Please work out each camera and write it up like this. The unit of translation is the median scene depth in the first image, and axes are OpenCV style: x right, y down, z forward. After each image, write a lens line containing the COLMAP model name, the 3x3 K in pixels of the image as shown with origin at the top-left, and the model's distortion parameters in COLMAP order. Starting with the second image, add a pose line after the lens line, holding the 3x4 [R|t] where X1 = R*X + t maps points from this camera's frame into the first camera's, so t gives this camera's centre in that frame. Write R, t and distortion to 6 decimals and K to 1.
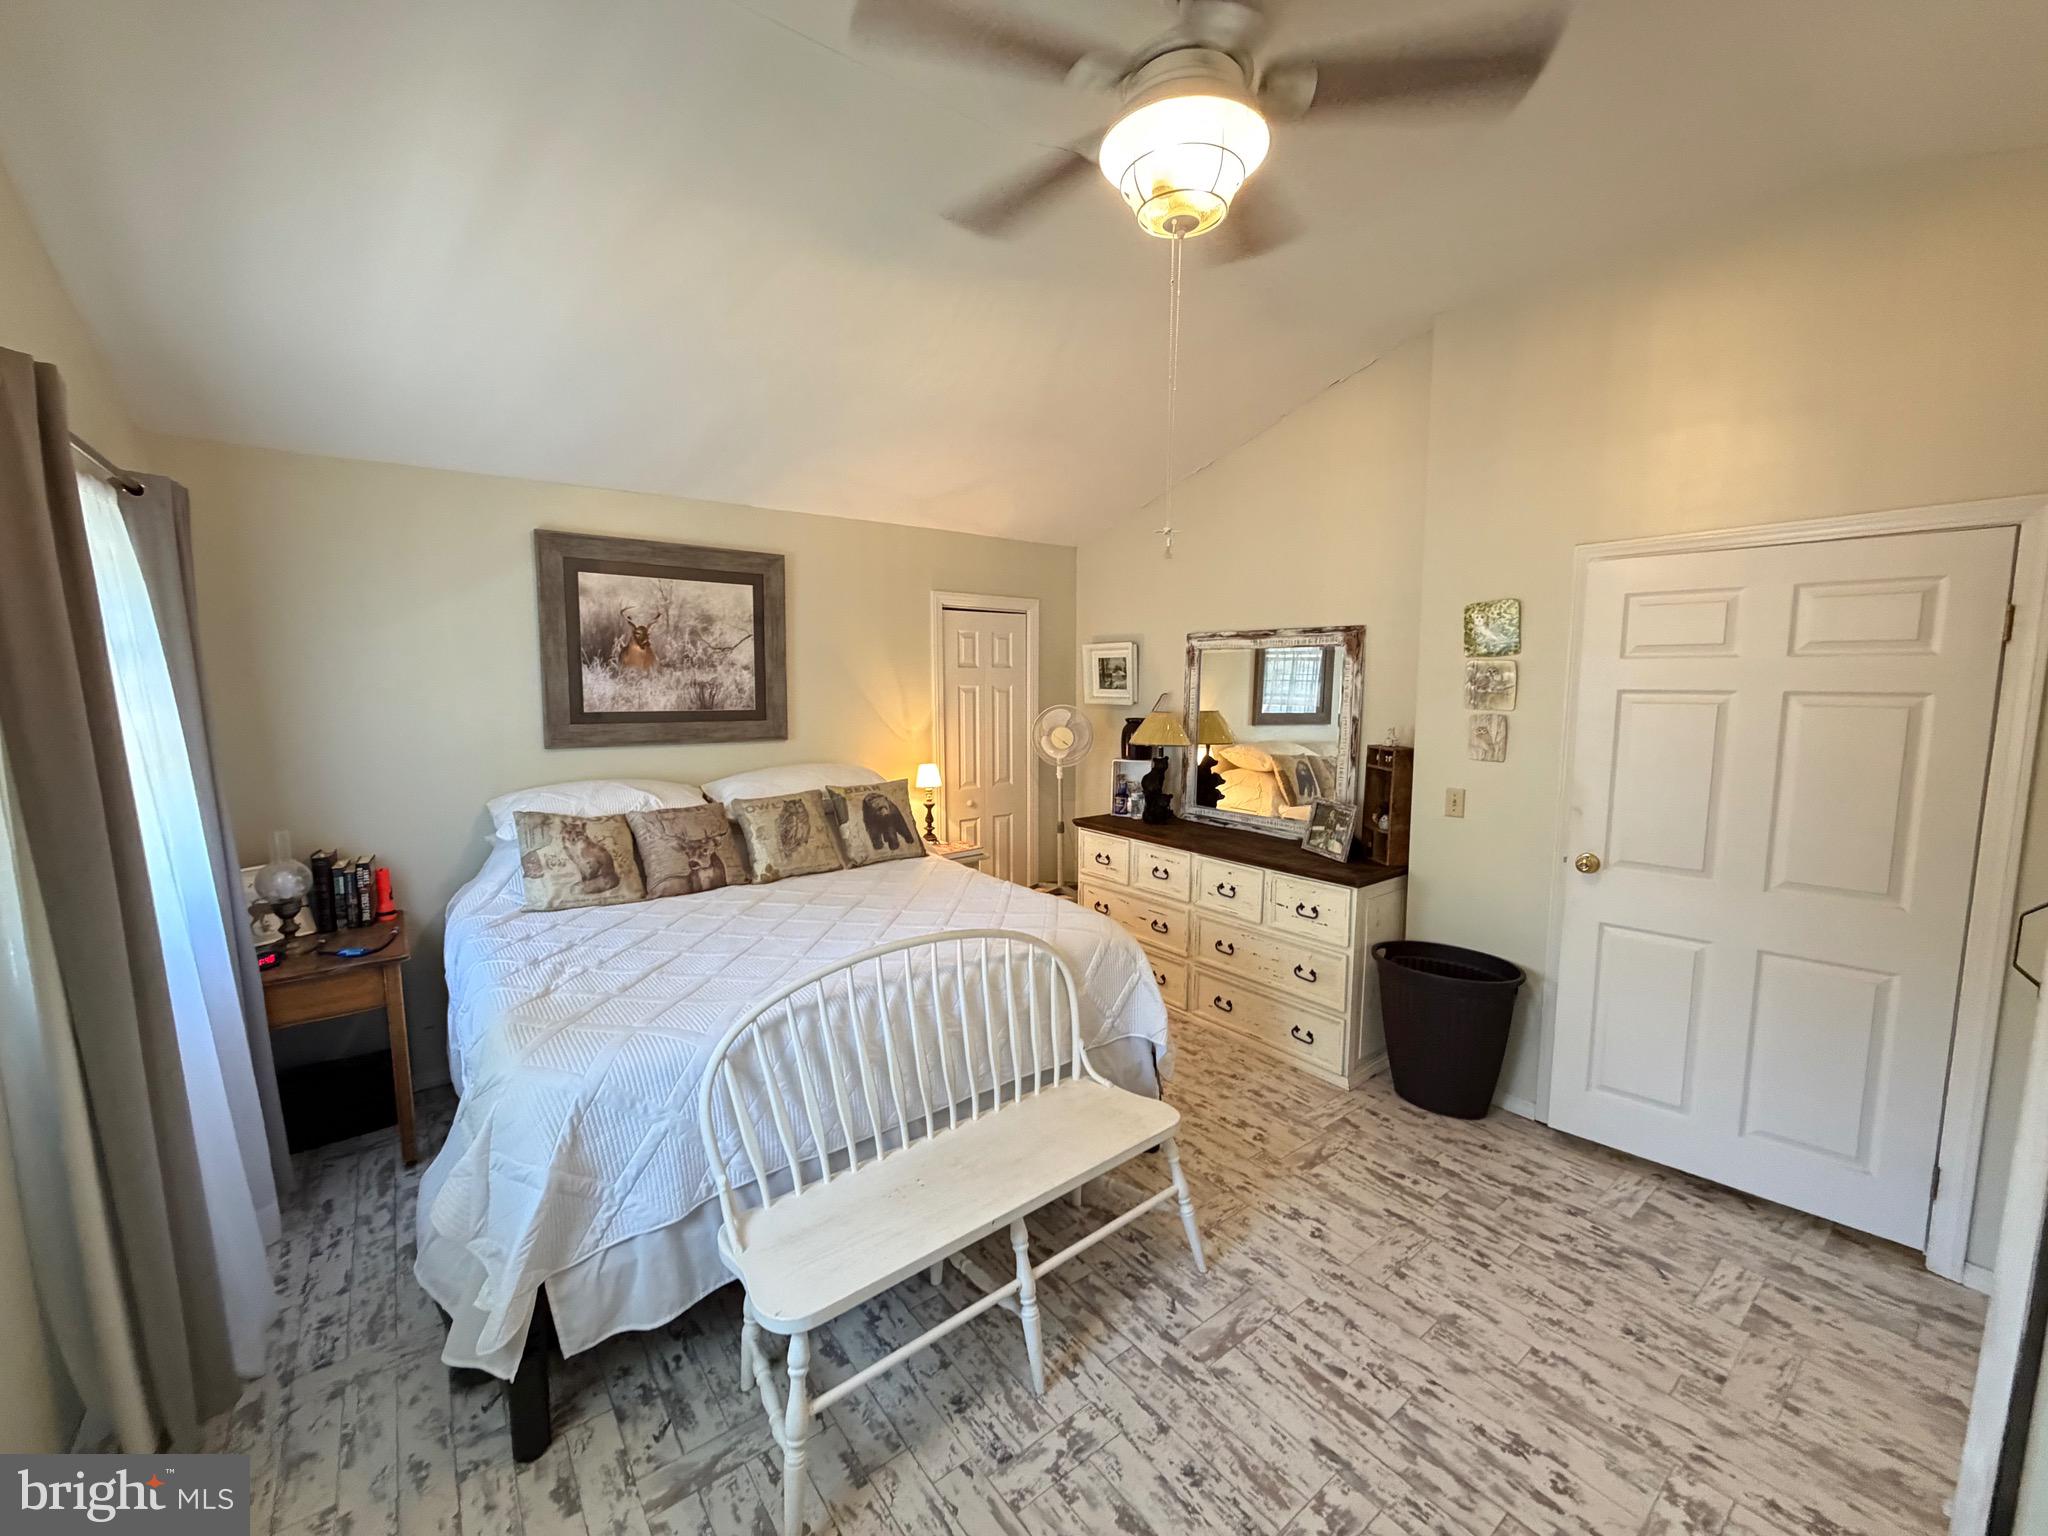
lens RADIAL K [[816.6, 0, 1014.2], [0, 816.6, 765.9], [0, 0, 1]] dist [0.000380, 0.000030]
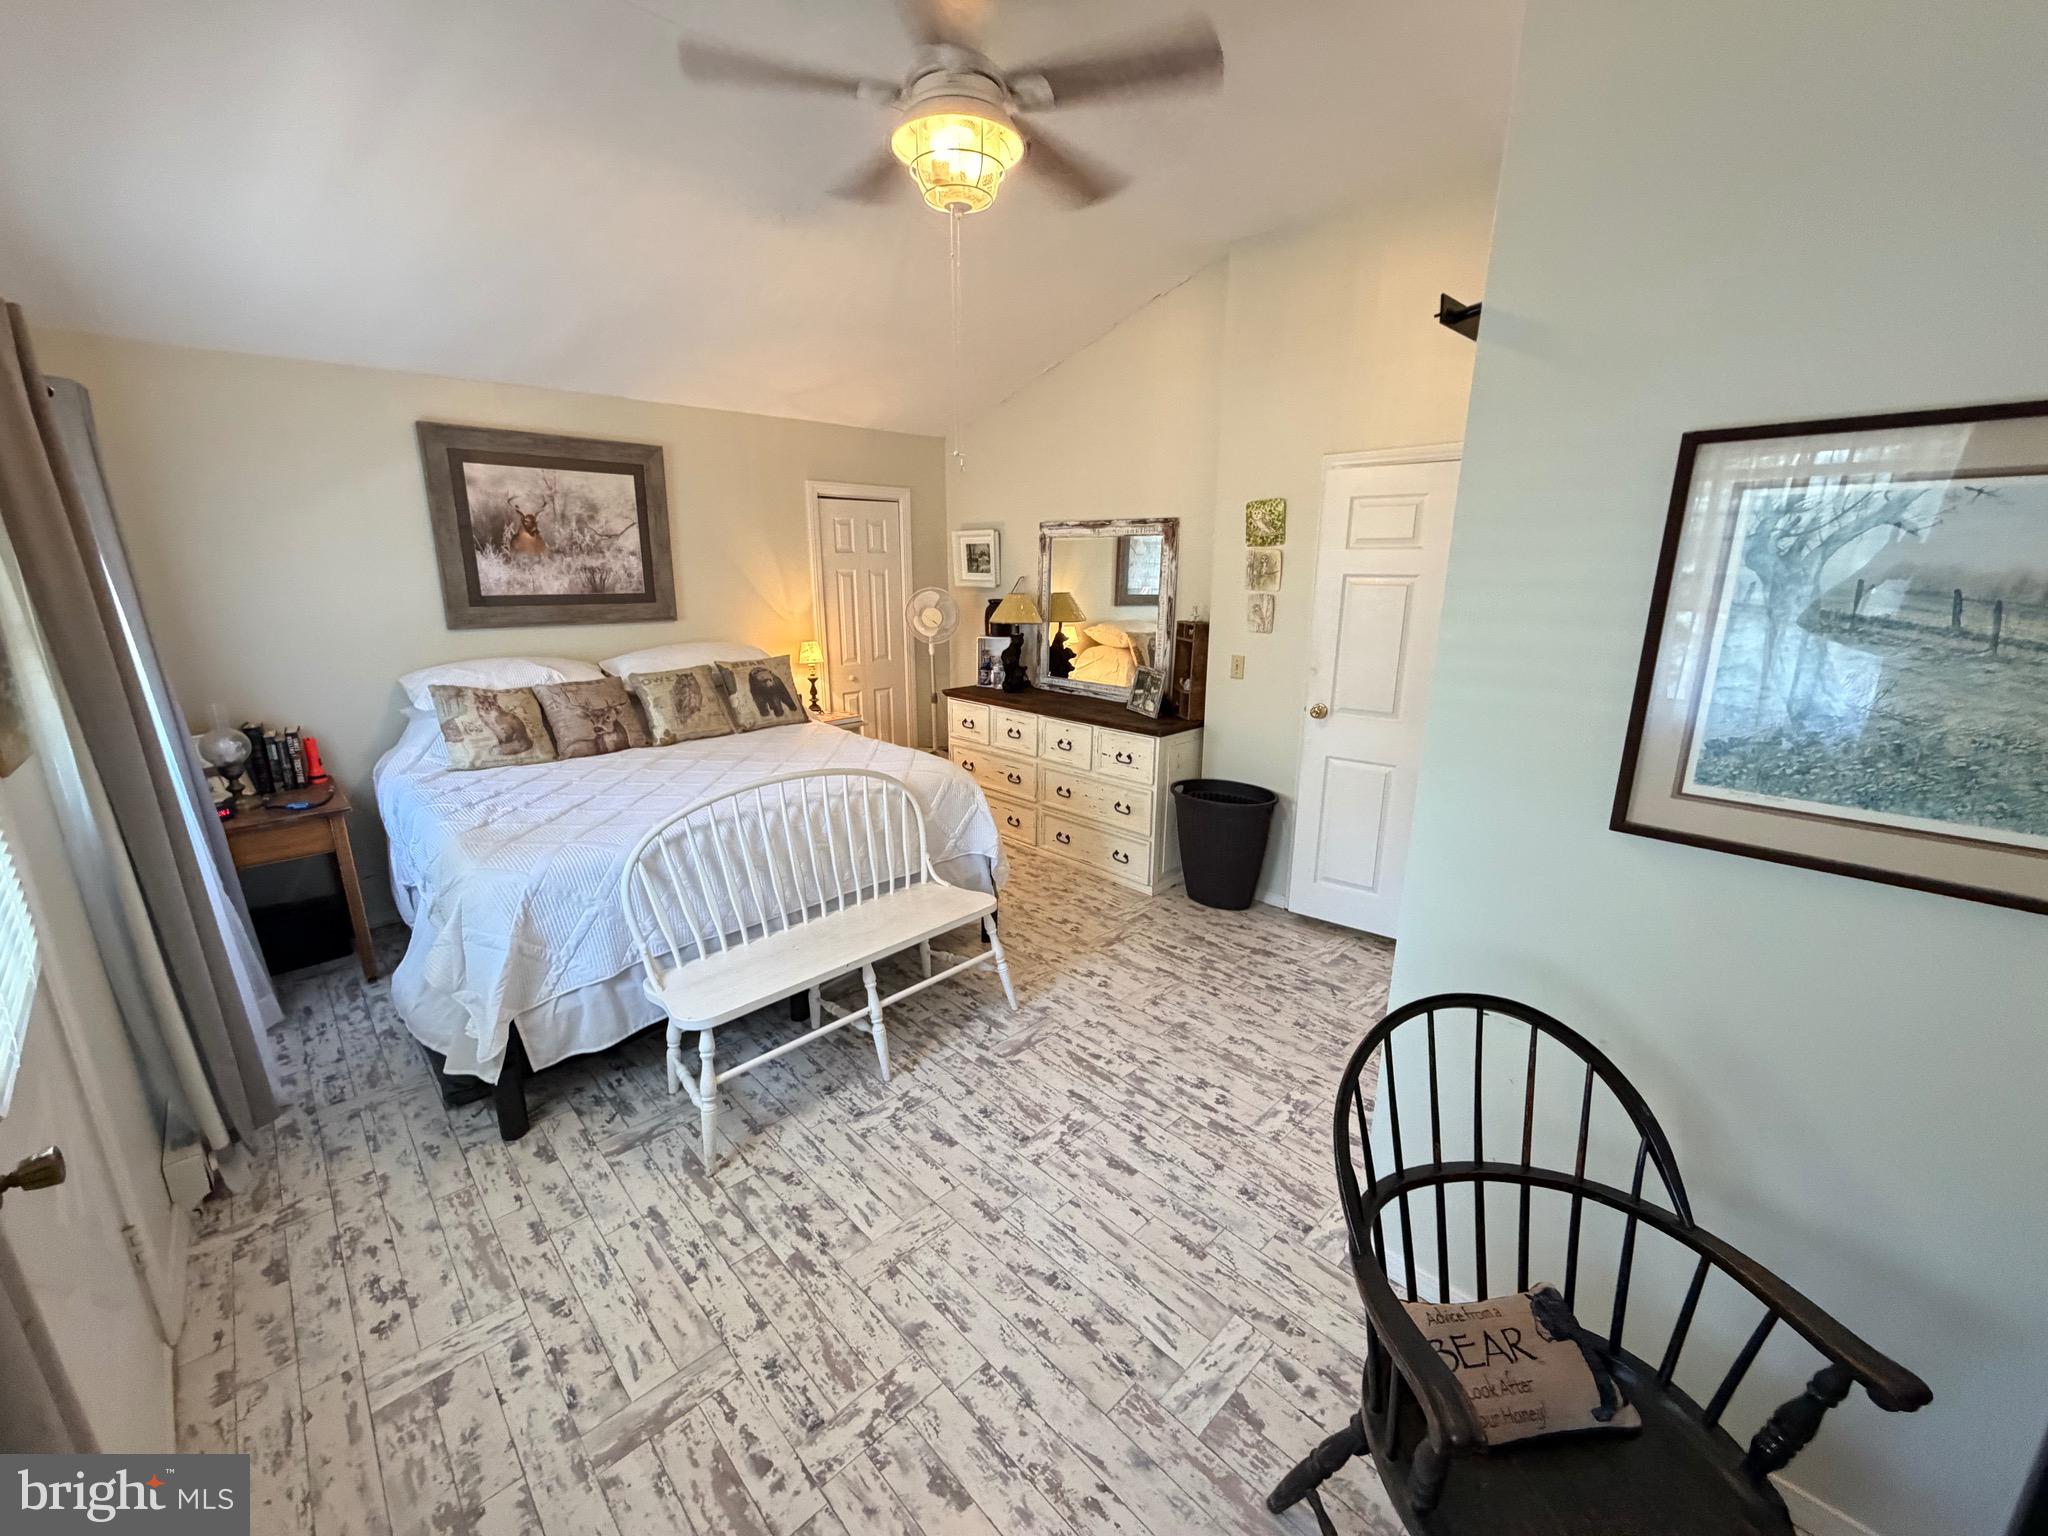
lens RADIAL K [[816.6, 0, 1013.9], [0, 816.6, 765.1], [0, 0, 1]] dist [0.000380, 0.000030]
pose [[0.994117, -0.025891, 0.105169, 0.081762], [0.010976, 0.990092, 0.139994, 0.018231], [-0.107752, -0.138016, 0.984551, -0.246389]]
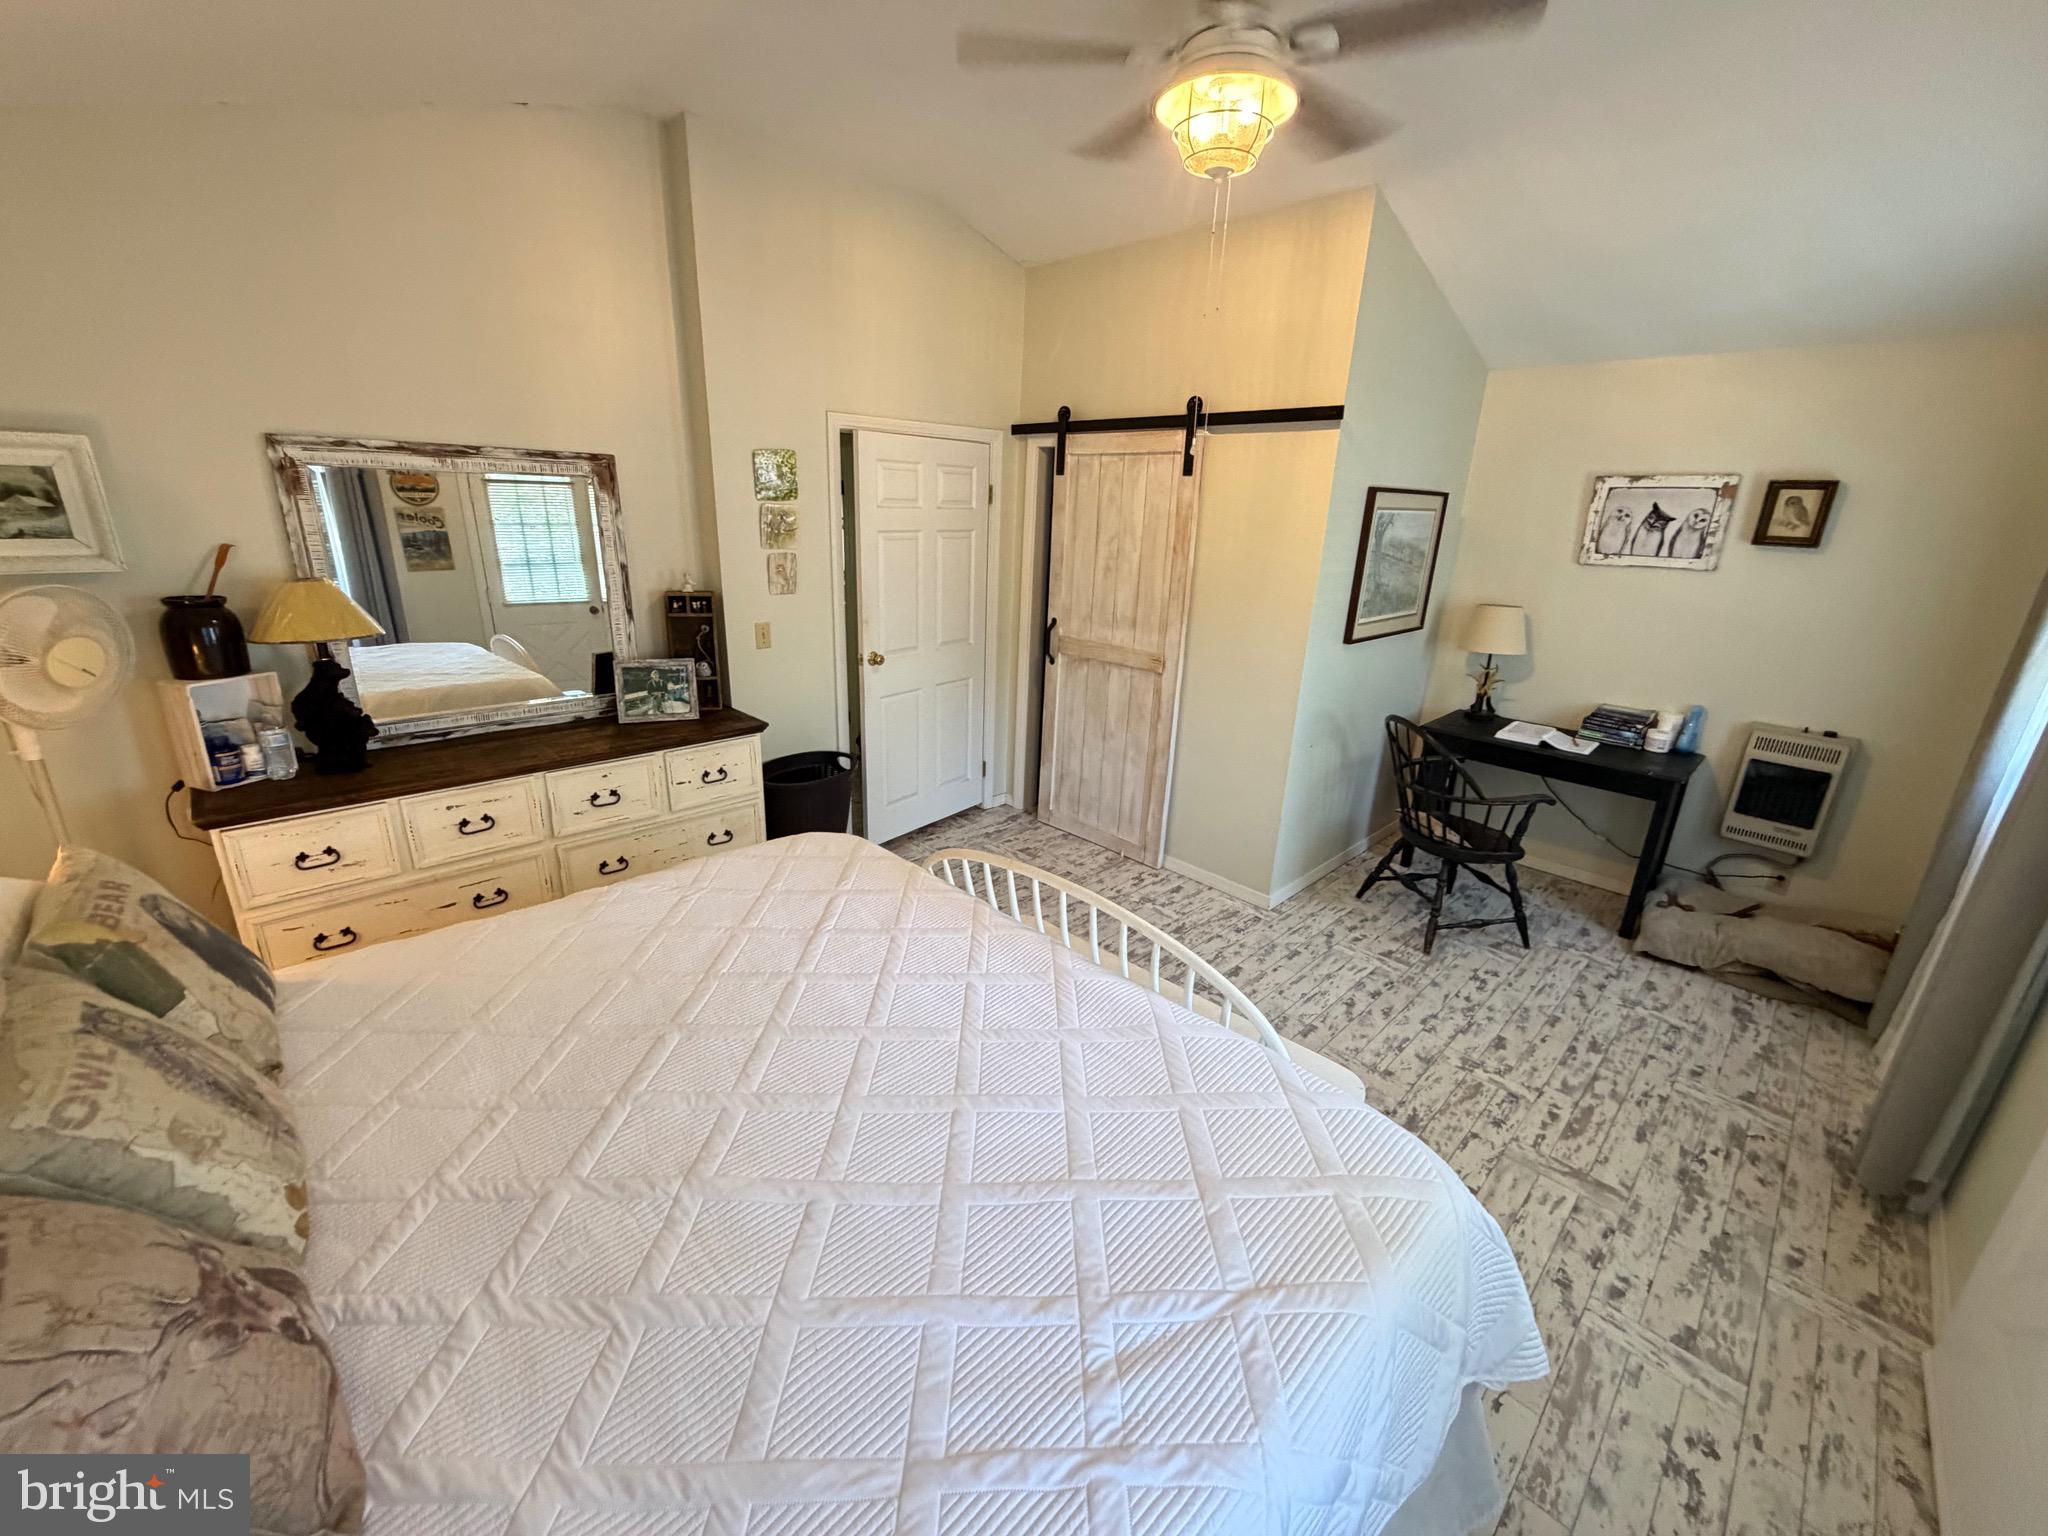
lens RADIAL K [[816.6, 0, 1021.0], [0, 816.6, 765.7], [0, 0, 1]] dist [0.000380, 0.000030]
pose [[-0.121768, -0.311972, 0.942256, -0.739110], [0.074492, 0.943770, 0.322100, -0.145365], [-0.989759, 0.109412, -0.091681, 0.928102]]
